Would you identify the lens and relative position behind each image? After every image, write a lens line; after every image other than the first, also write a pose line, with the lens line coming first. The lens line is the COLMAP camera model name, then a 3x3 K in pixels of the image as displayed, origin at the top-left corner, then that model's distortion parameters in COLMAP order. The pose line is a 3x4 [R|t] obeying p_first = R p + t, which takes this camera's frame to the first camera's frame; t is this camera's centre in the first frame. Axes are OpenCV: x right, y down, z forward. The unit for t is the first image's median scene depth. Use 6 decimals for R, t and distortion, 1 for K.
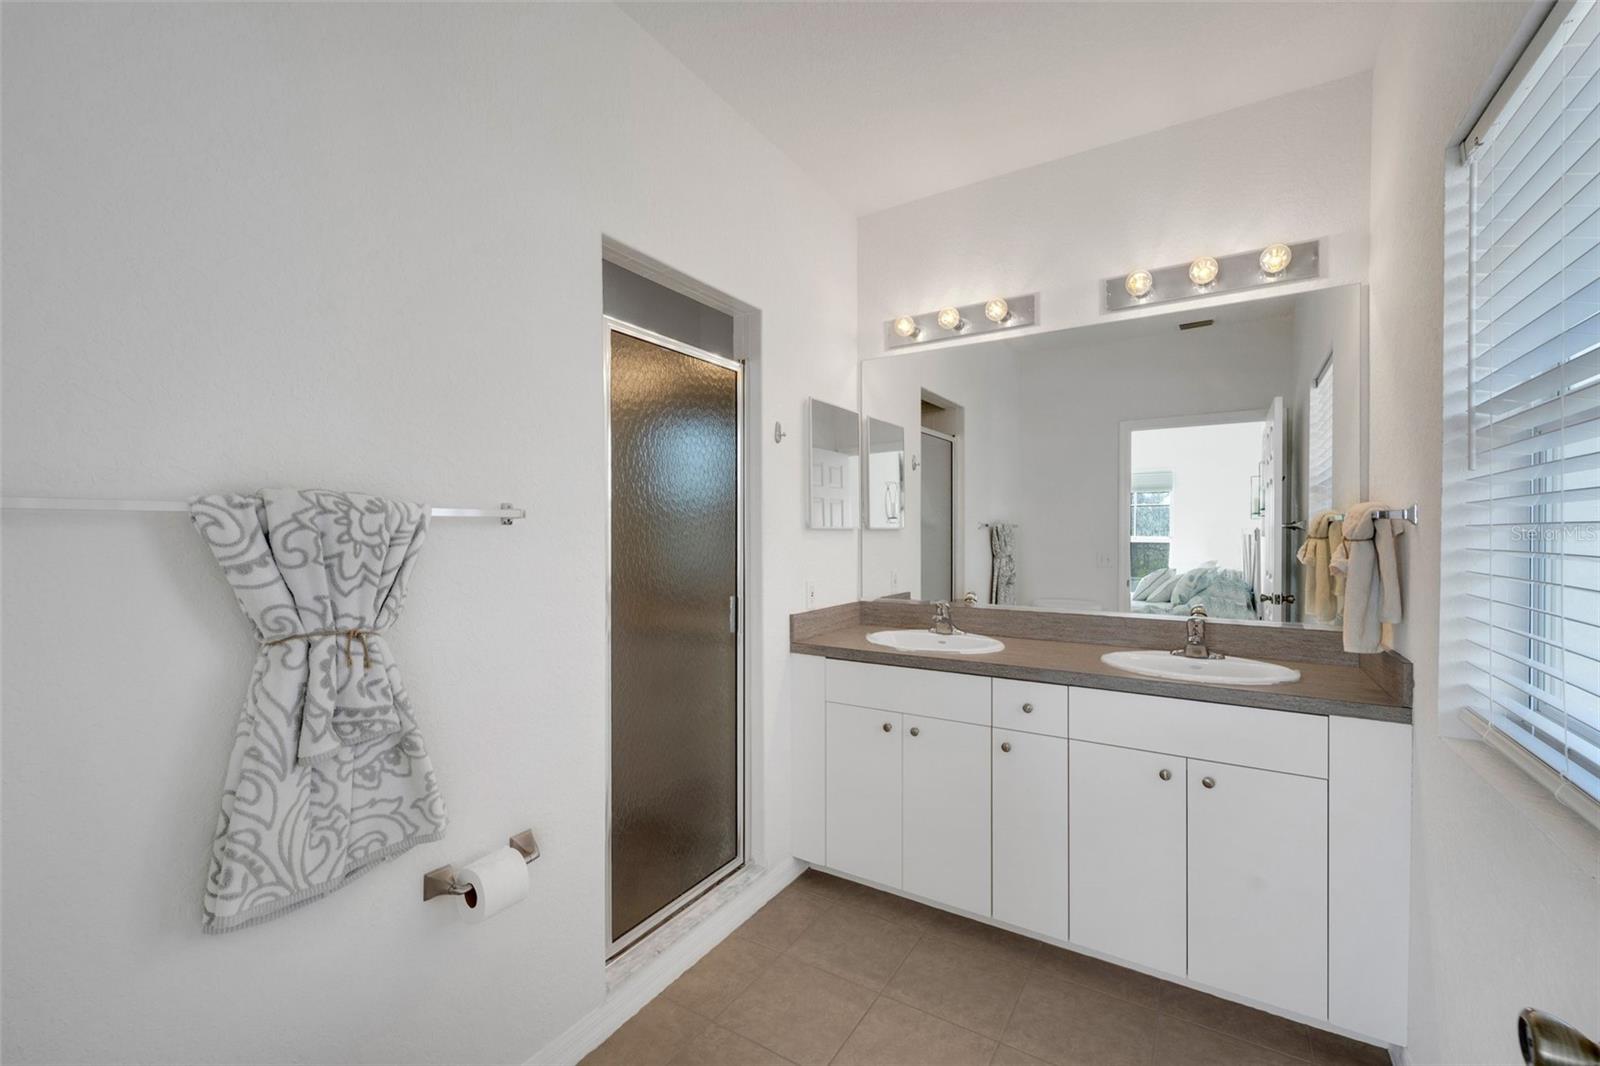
lens RADIAL K [[661.1, 0, 815.8], [0, 661.1, 527.1], [0, 0, 1]] dist [0.001988, -0.001441]
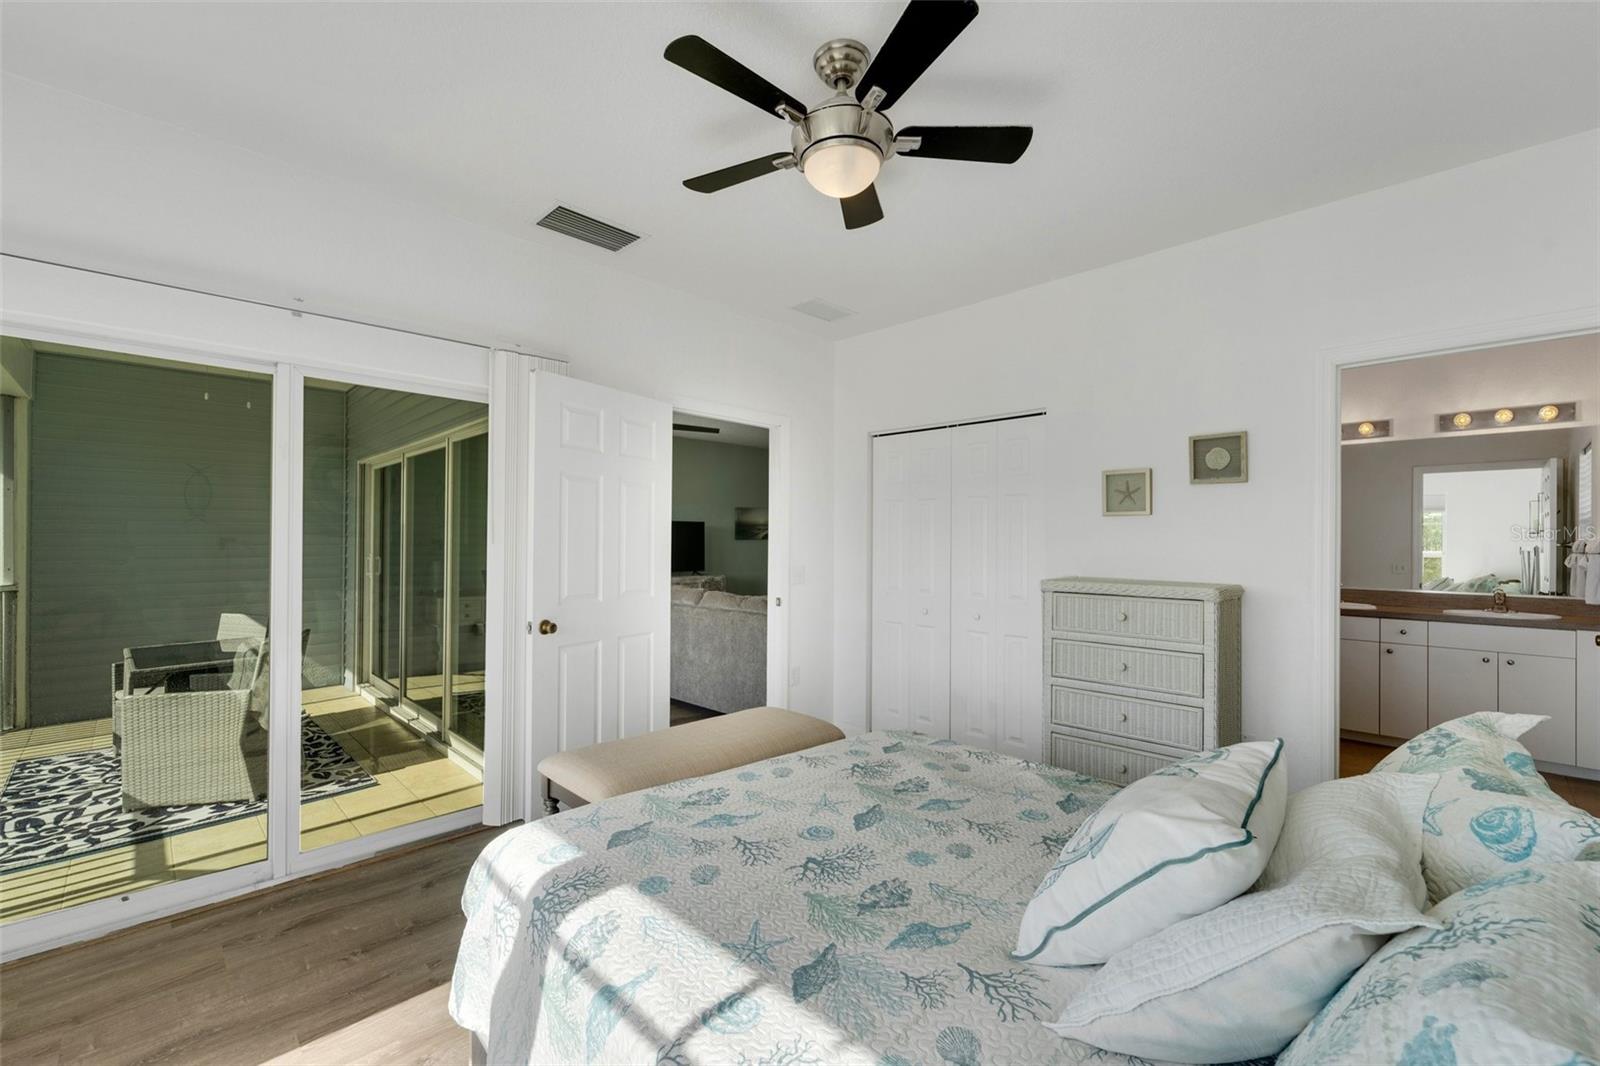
lens RADIAL K [[661.1, 0, 815.2], [0, 661.1, 535.7], [0, 0, 1]] dist [0.001988, -0.001441]
pose [[0.971939, 0.004931, -0.235182, -0.795082], [-0.006169, 0.999971, -0.004529, -0.008413], [0.235153, 0.005852, 0.971941, -1.176254]]
